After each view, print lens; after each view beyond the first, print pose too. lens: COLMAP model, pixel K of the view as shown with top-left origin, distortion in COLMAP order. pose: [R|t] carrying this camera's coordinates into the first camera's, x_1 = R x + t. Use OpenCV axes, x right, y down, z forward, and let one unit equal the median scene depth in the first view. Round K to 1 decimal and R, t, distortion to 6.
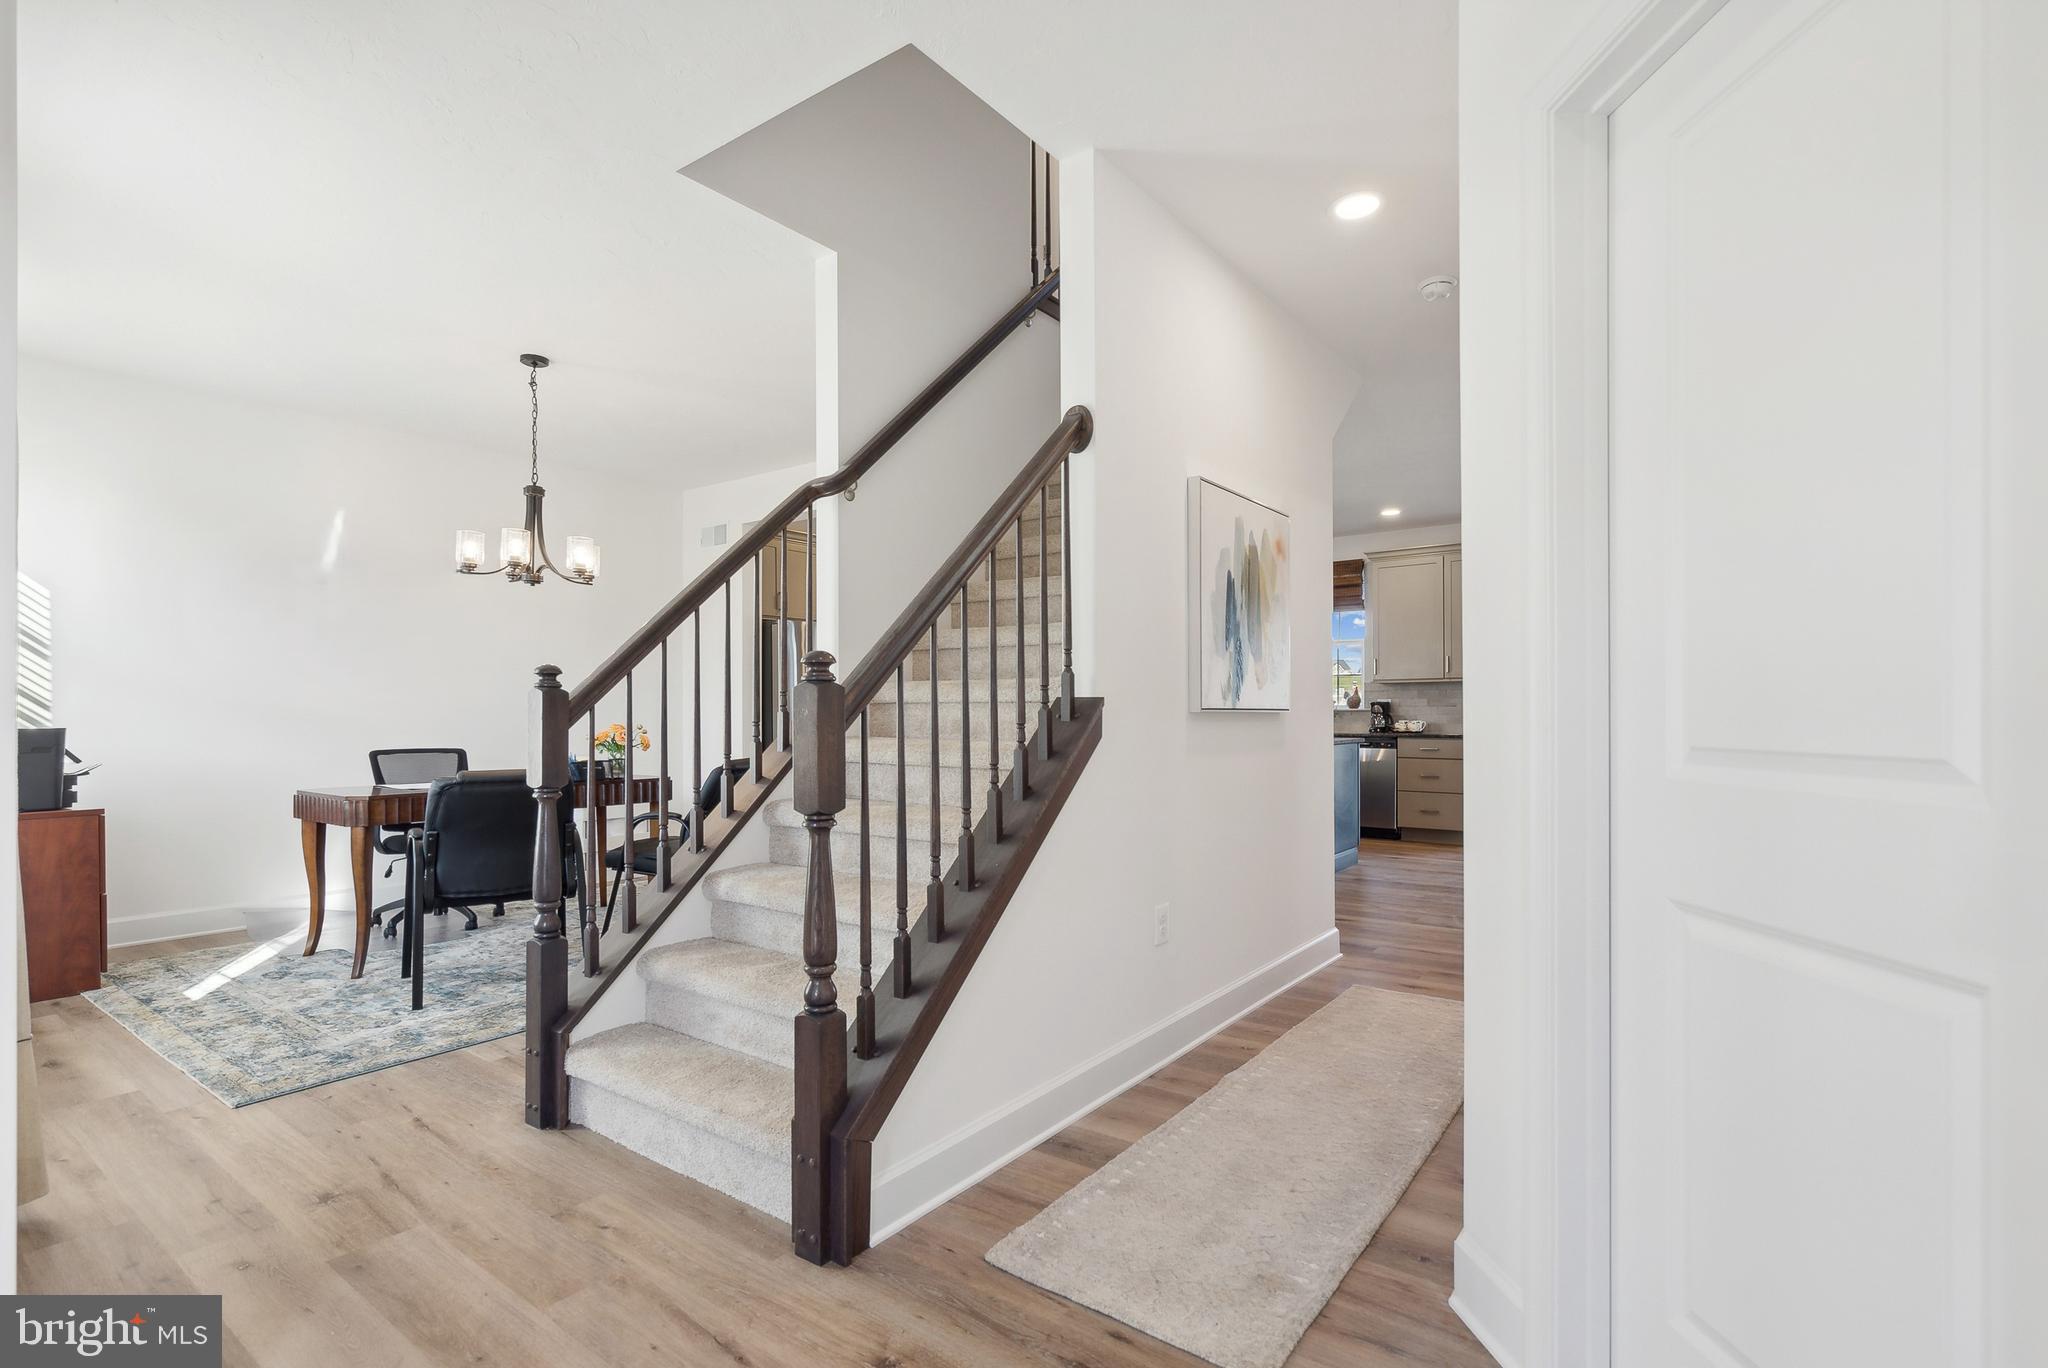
lens RADIAL K [[948.0, 0, 1031.8], [0, 948.0, 696.3], [0, 0, 1]] dist [0.005986, 0.001023]
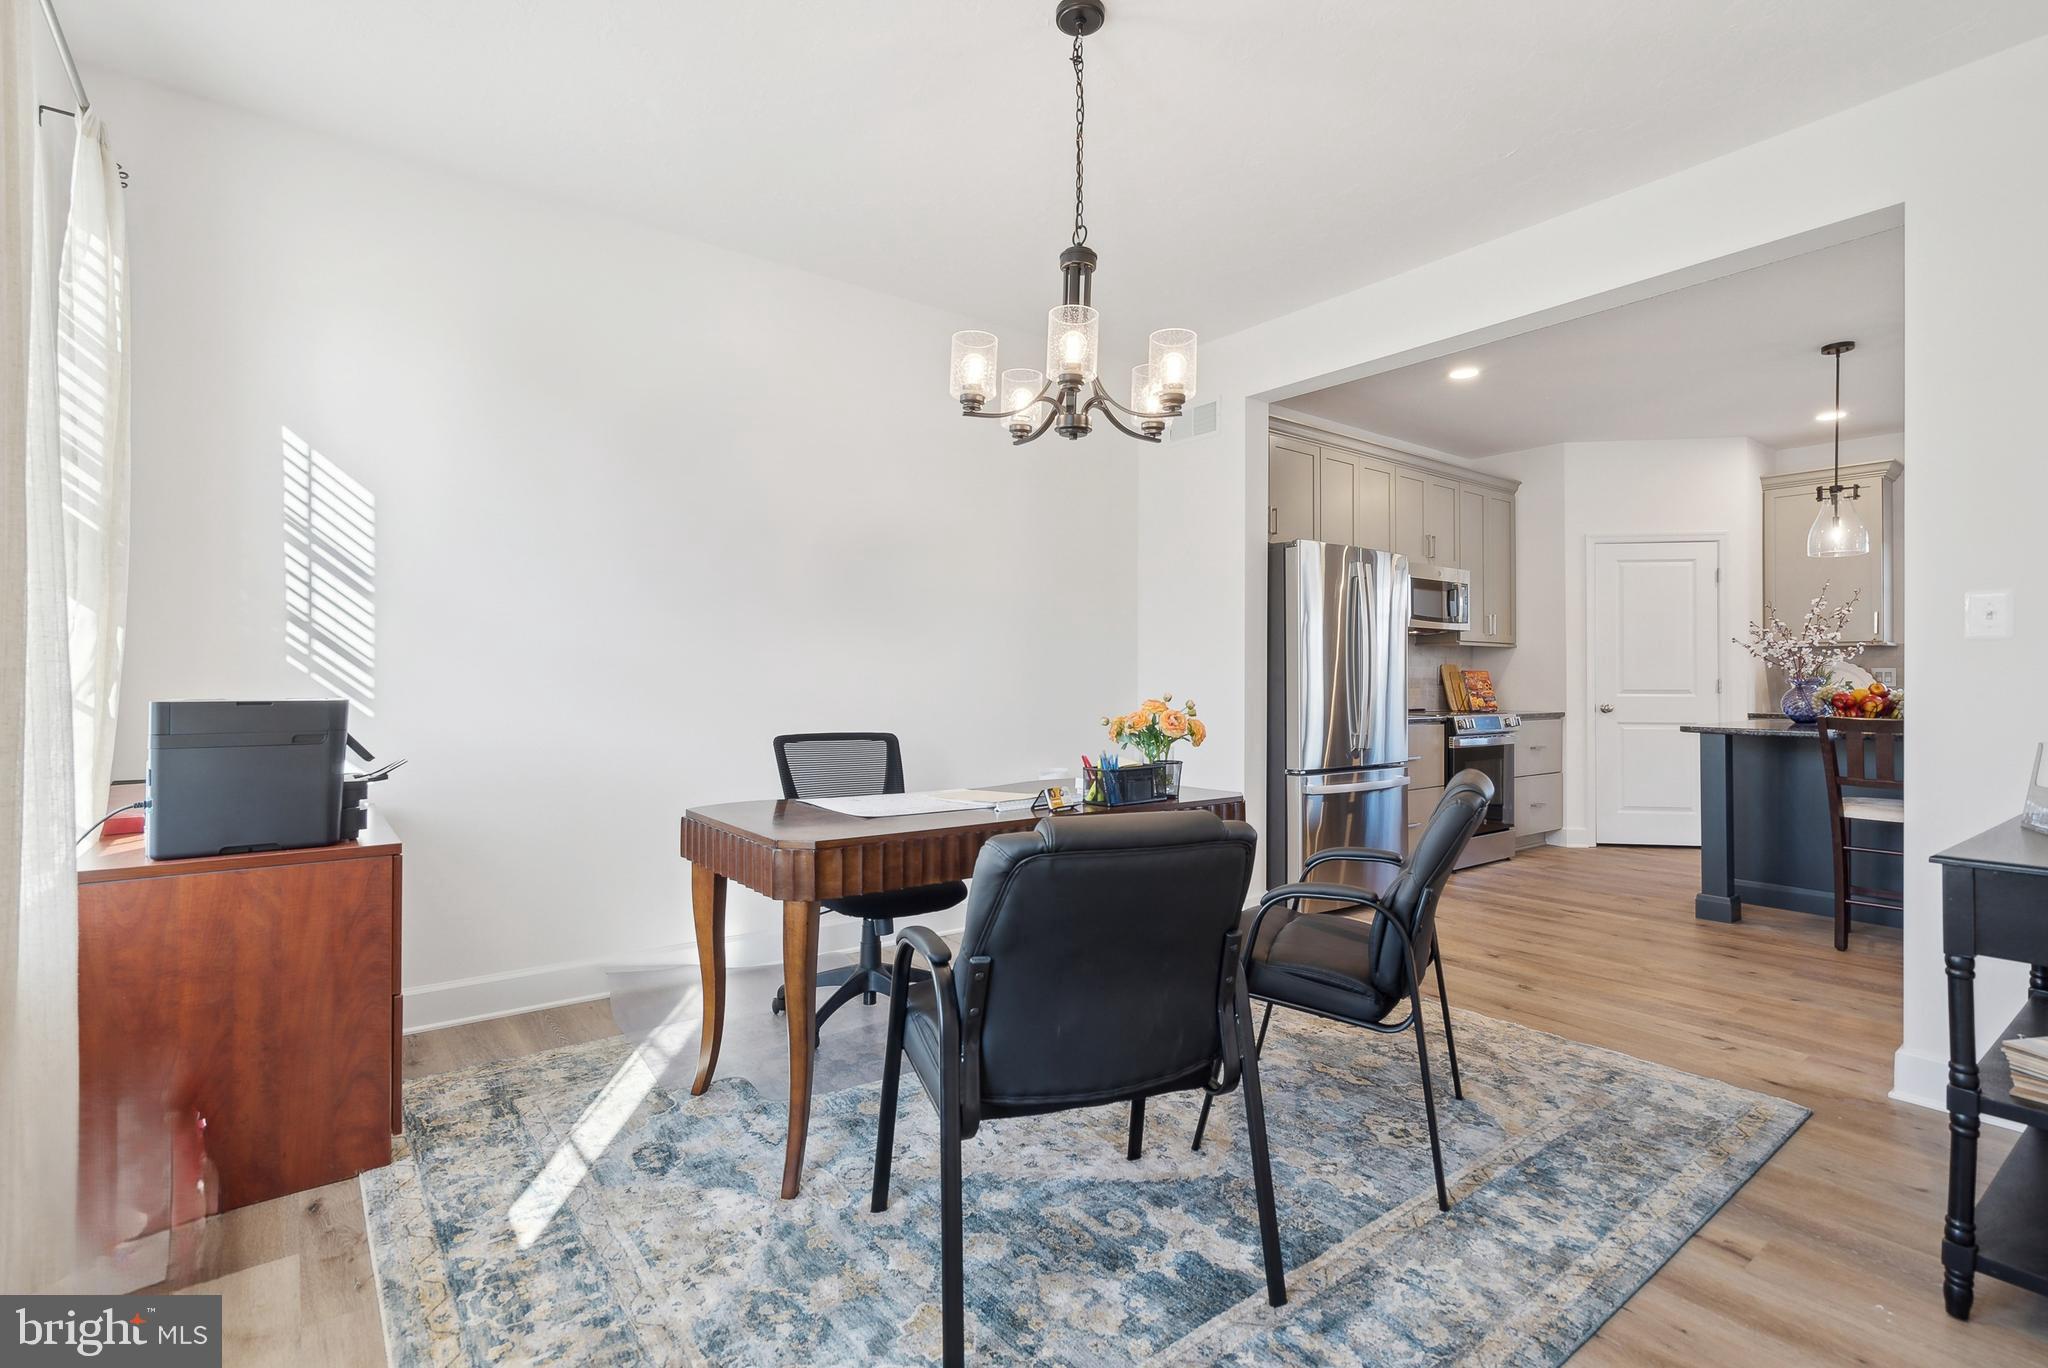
lens RADIAL K [[948.0, 0, 1048.2], [0, 948.0, 652.2], [0, 0, 1]] dist [0.005986, 0.001023]
pose [[0.966504, -0.000063, -0.256653, -0.452445], [-0.003683, 0.999894, -0.014115, 0.010916], [0.256627, 0.014587, 0.966400, 0.547318]]
